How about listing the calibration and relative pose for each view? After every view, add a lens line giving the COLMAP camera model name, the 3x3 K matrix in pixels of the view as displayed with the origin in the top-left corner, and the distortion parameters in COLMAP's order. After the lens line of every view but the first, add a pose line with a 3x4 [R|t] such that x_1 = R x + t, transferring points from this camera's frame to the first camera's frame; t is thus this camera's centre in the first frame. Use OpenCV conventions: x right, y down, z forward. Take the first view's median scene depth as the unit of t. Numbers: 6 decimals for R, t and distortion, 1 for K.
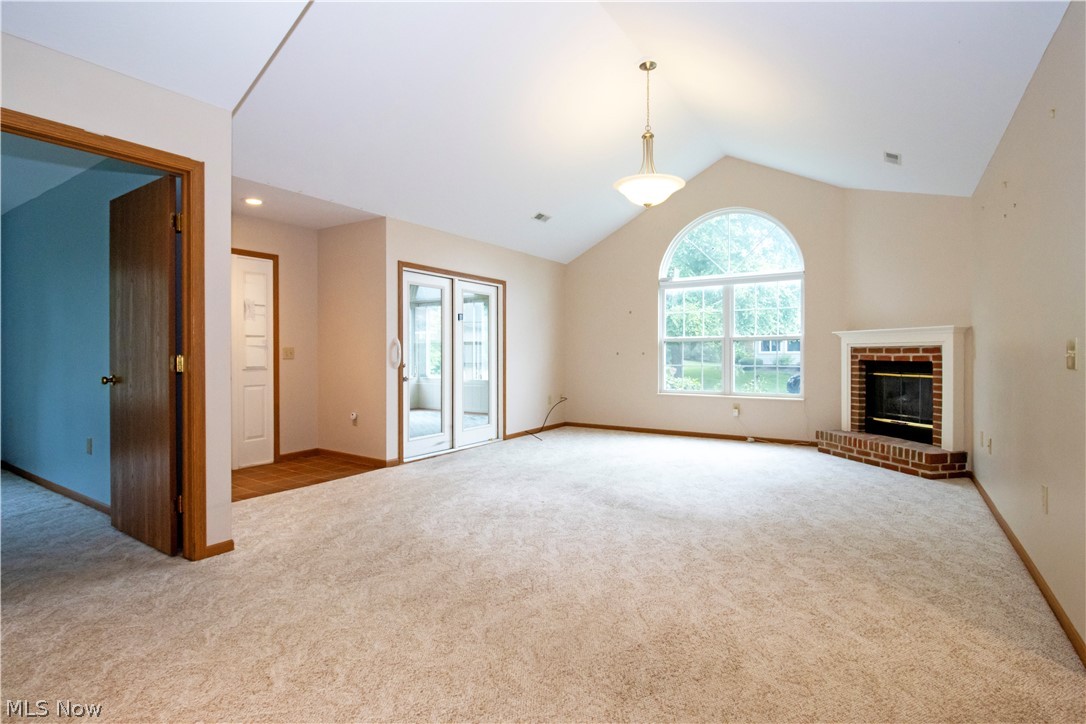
lens RADIAL K [[529.1, 0, 542.0], [0, 529.1, 356.9], [0, 0, 1]] dist [-0.005738, -0.001378]
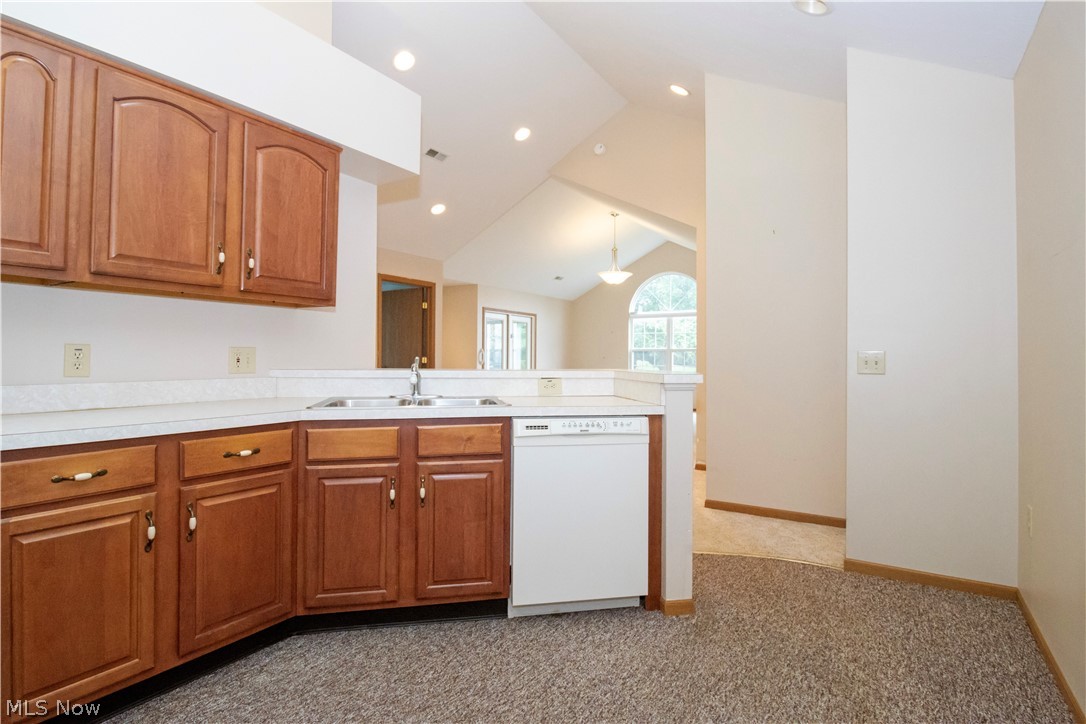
lens RADIAL K [[529.1, 0, 542.0], [0, 529.1, 356.9], [0, 0, 1]] dist [-0.005738, -0.001378]
pose [[0.999944, 0.008311, -0.006481, -0.051248], [-0.008366, 0.999928, -0.008574, 0.008344], [0.006409, 0.008627, 0.999942, -0.878155]]
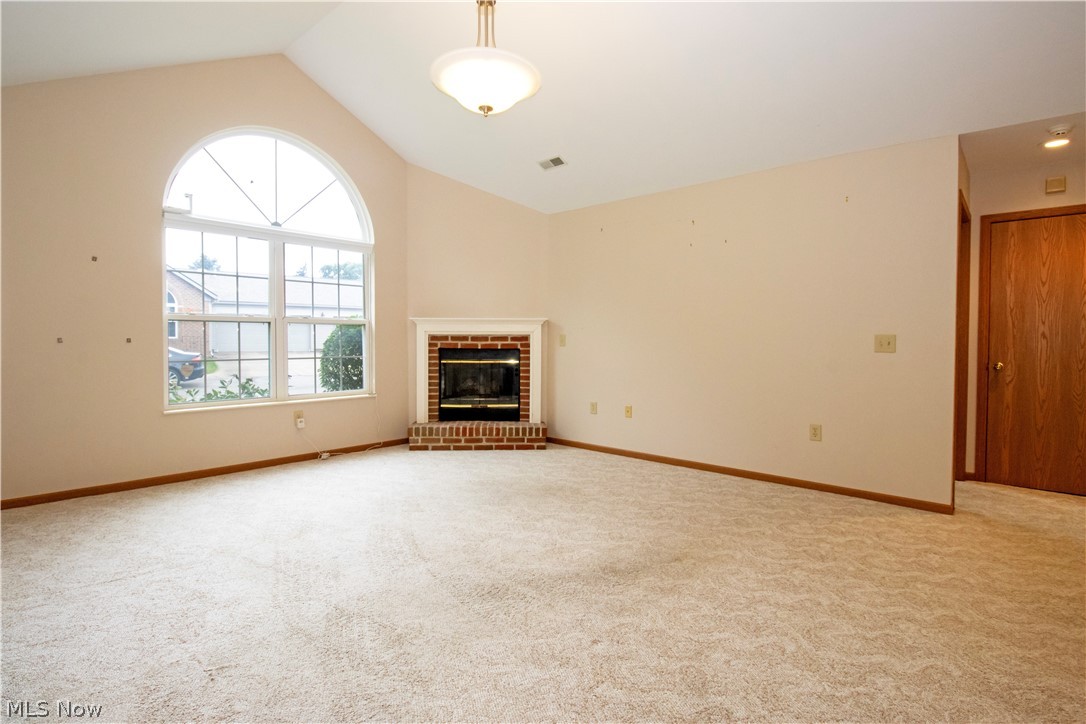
lens RADIAL K [[529.1, 0, 542.0], [0, 529.1, 356.9], [0, 0, 1]] dist [-0.005738, -0.001378]
pose [[0.162216, -0.033068, 0.986201, -0.368612], [0.001590, 0.999446, 0.033250, -0.010874], [-0.986754, -0.003826, 0.162179, 0.722898]]
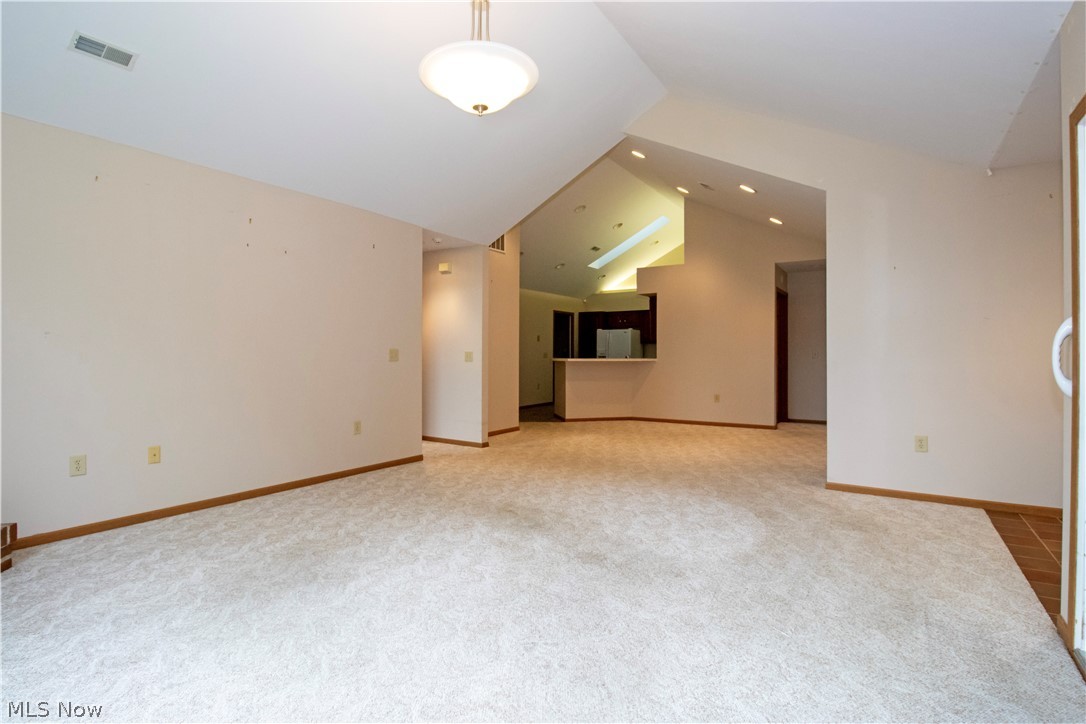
lens RADIAL K [[529.1, 0, 542.0], [0, 529.1, 356.9], [0, 0, 1]] dist [-0.005738, -0.001378]
pose [[-0.999994, 0.001409, 0.003054, 0.111377], [0.001422, 0.999989, 0.004436, -0.005010], [-0.003048, 0.004441, -0.999985, 1.383958]]
